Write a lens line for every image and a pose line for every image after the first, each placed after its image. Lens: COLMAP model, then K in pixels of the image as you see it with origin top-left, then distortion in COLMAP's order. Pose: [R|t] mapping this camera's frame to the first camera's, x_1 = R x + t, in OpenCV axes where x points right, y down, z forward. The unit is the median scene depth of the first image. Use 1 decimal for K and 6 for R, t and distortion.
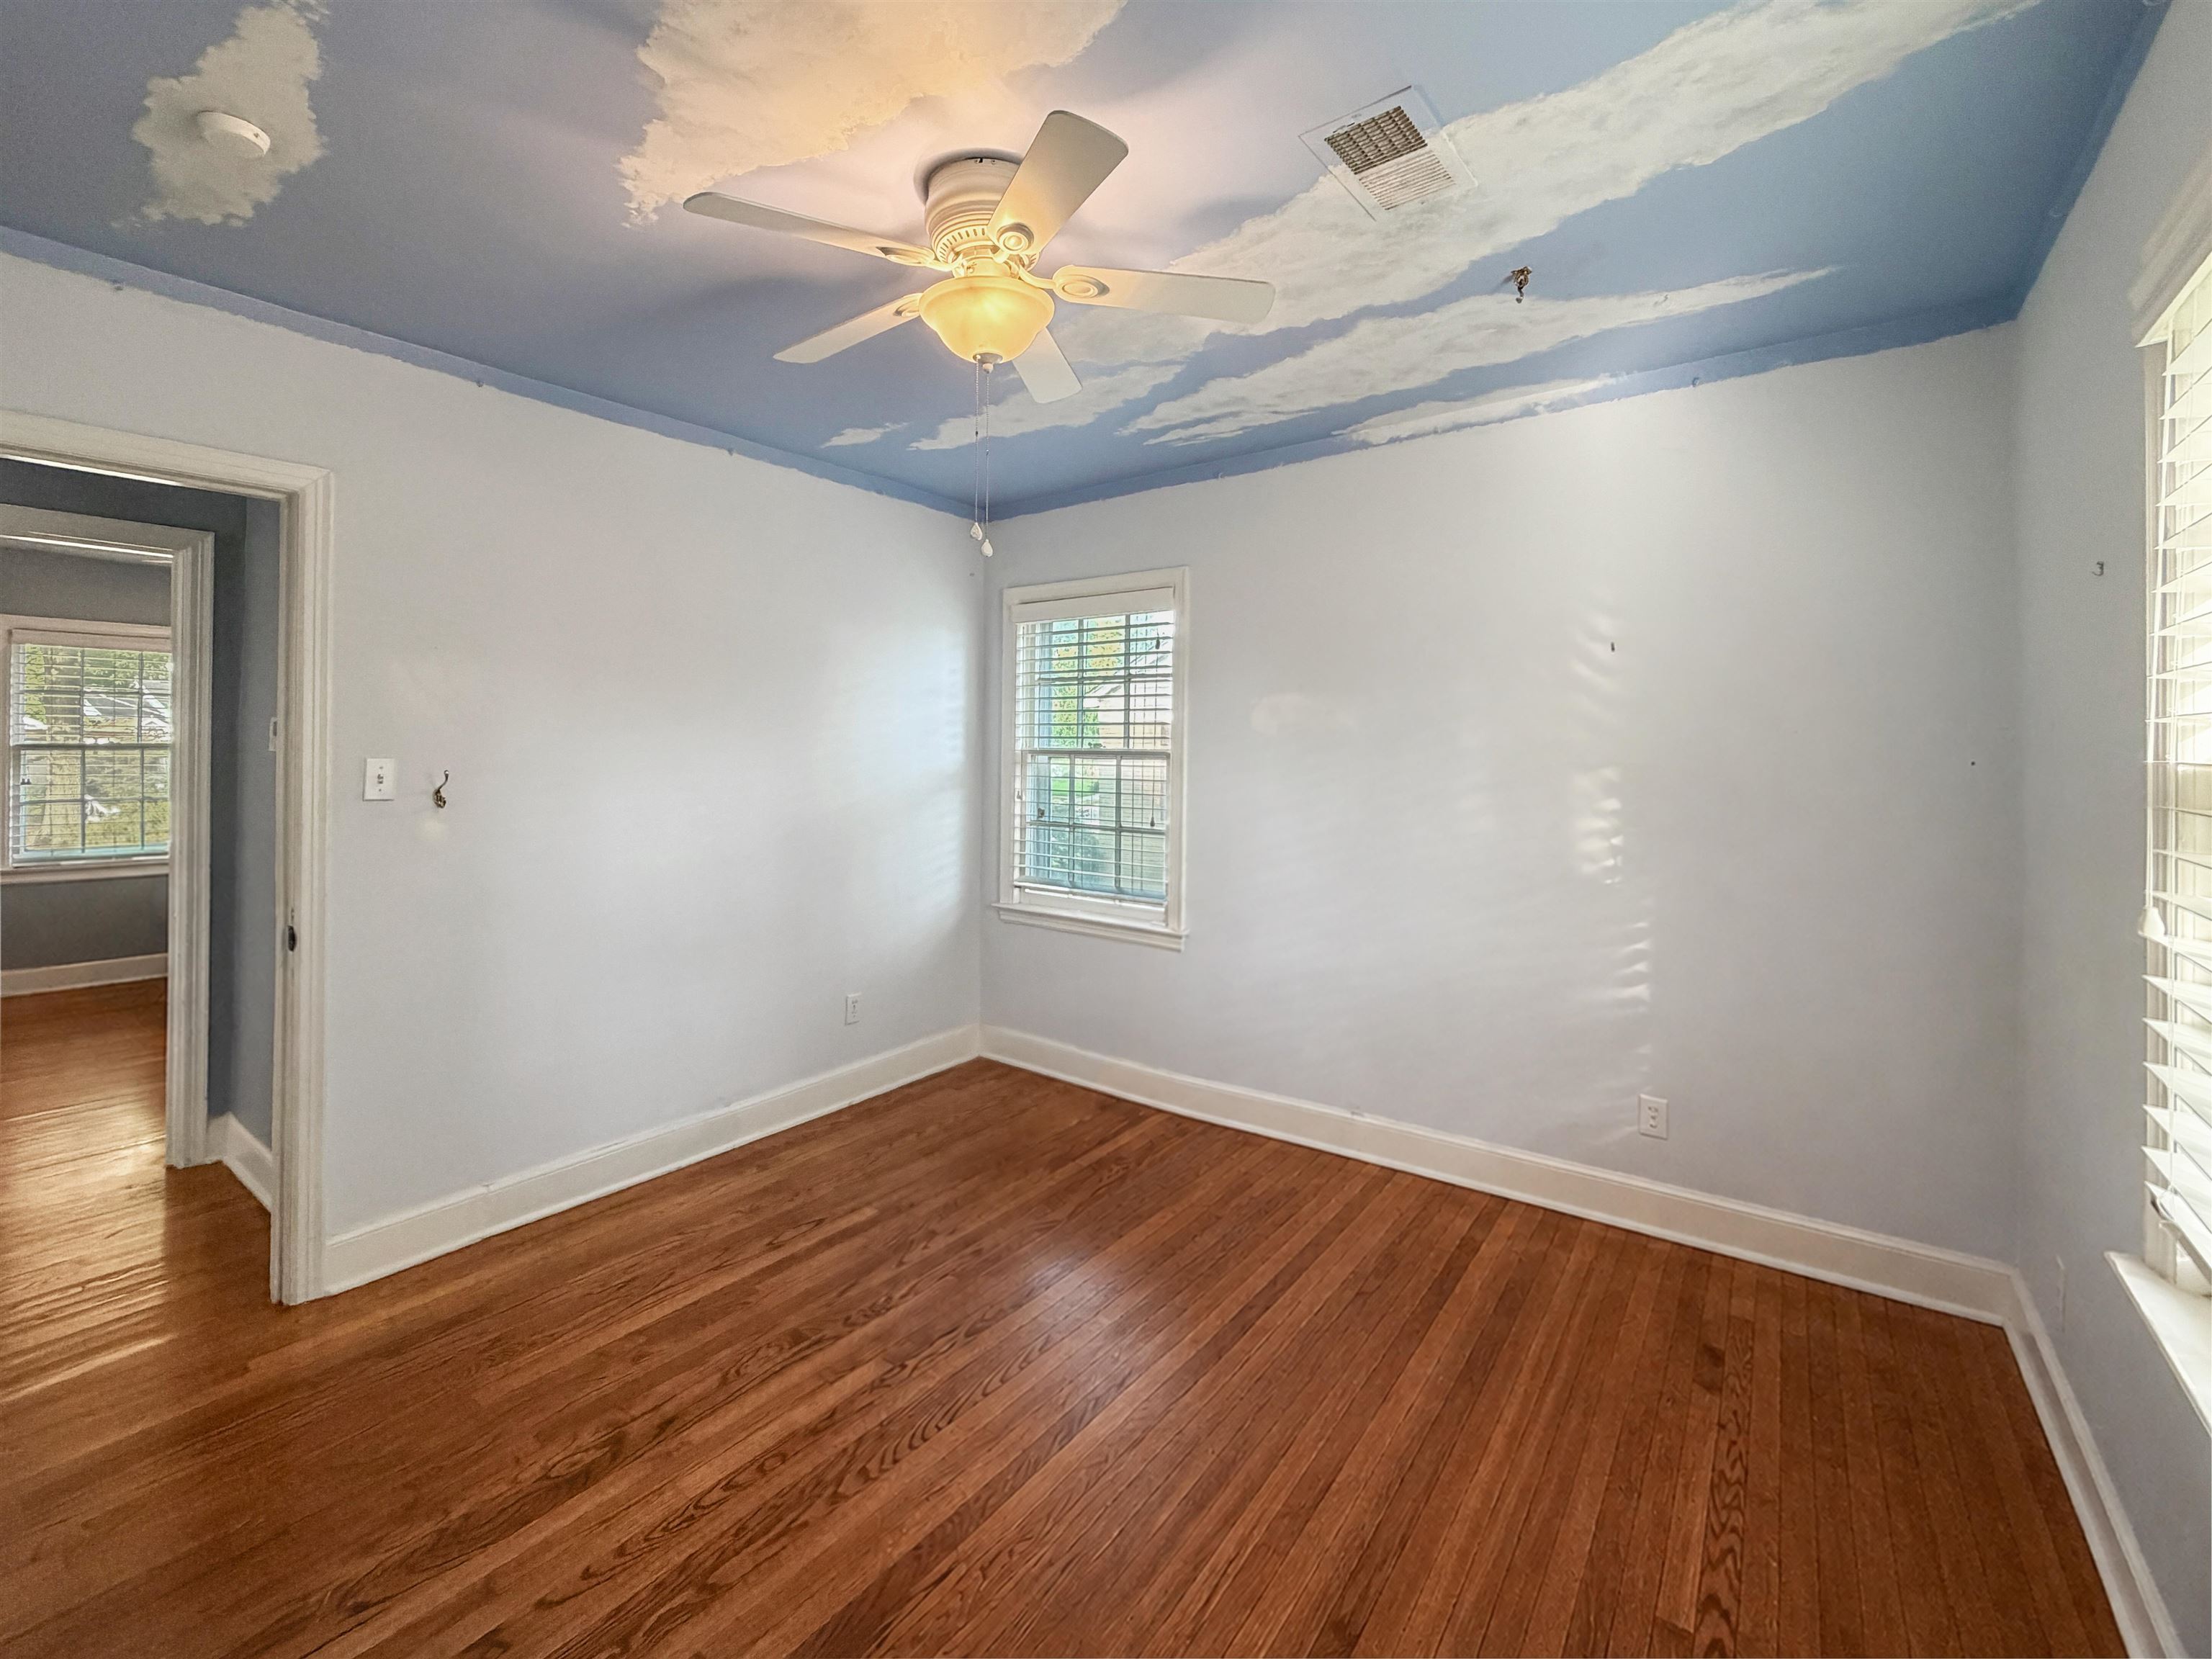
lens RADIAL K [[928.8, 0, 1116.2], [0, 928.8, 817.5], [0, 0, 1]] dist [-0.000599, -0.000068]
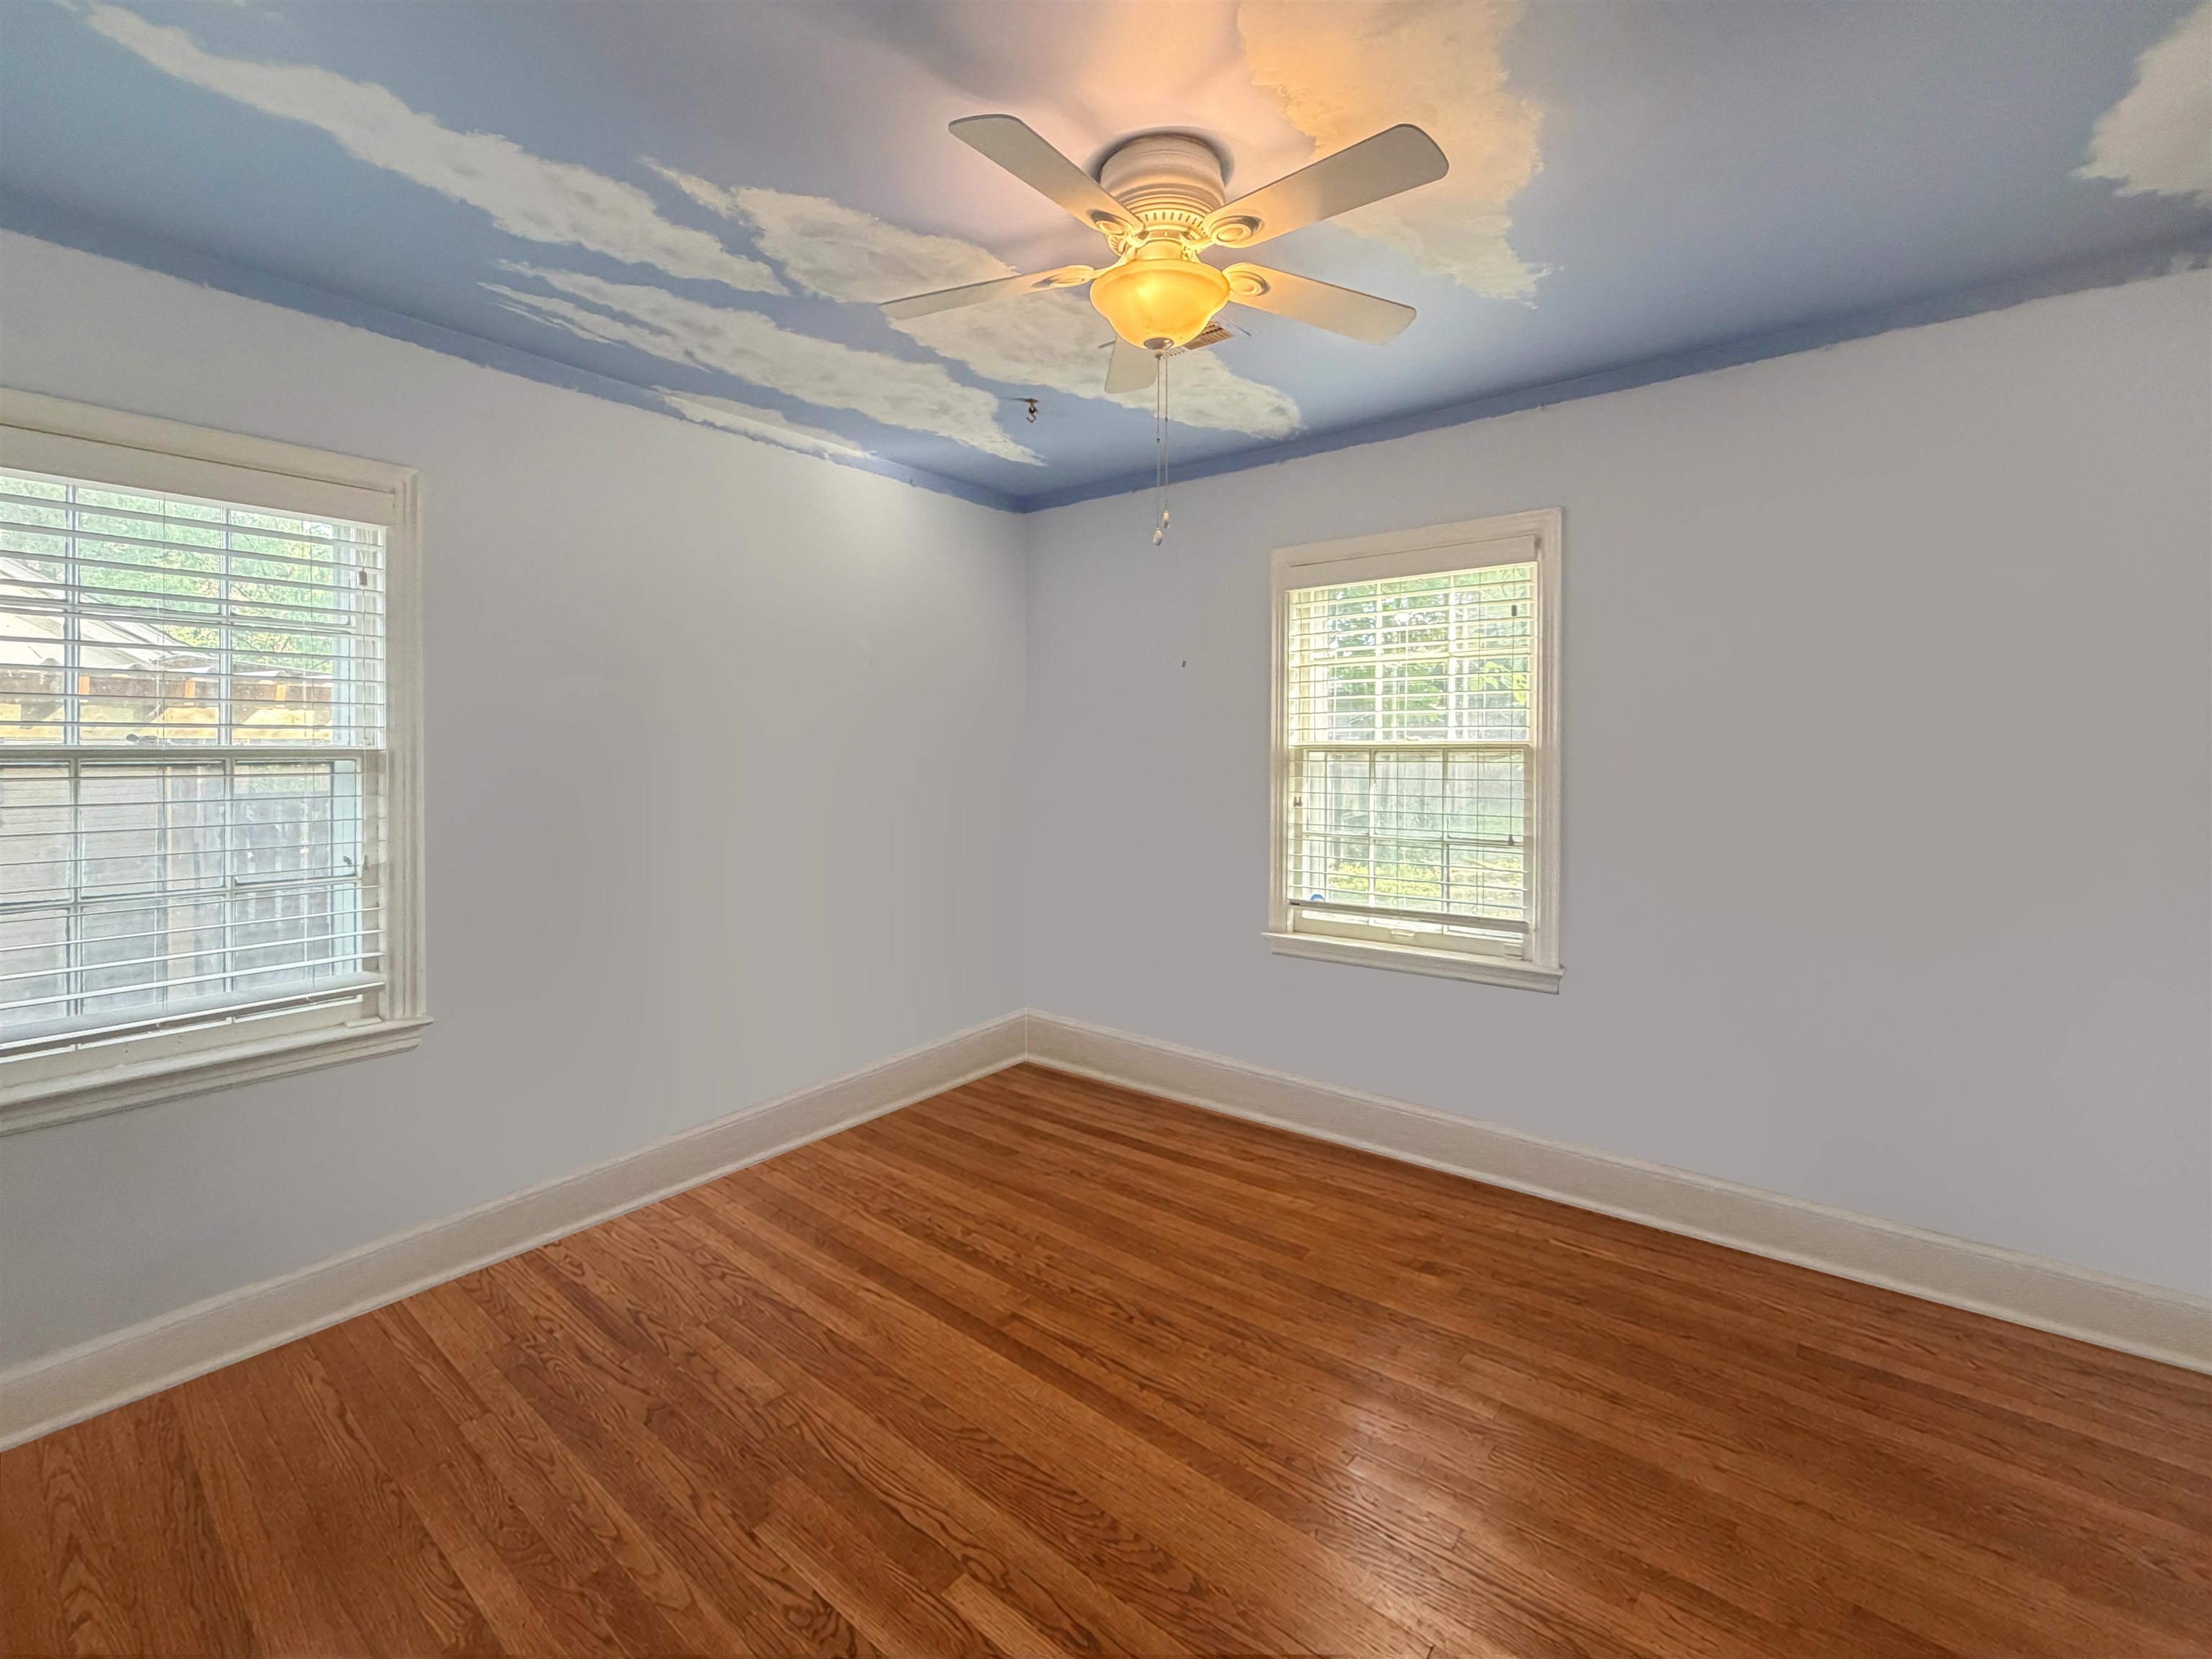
lens RADIAL K [[896.4, 0, 1099.4], [0, 896.4, 823.3], [0, 0, 1]] dist [-0.000481, 0.000095]
pose [[0.067210, -0.080802, 0.994462, -0.800583], [0.080201, 0.993928, 0.075338, -0.042816], [-0.994510, 0.074693, 0.073283, 0.715791]]
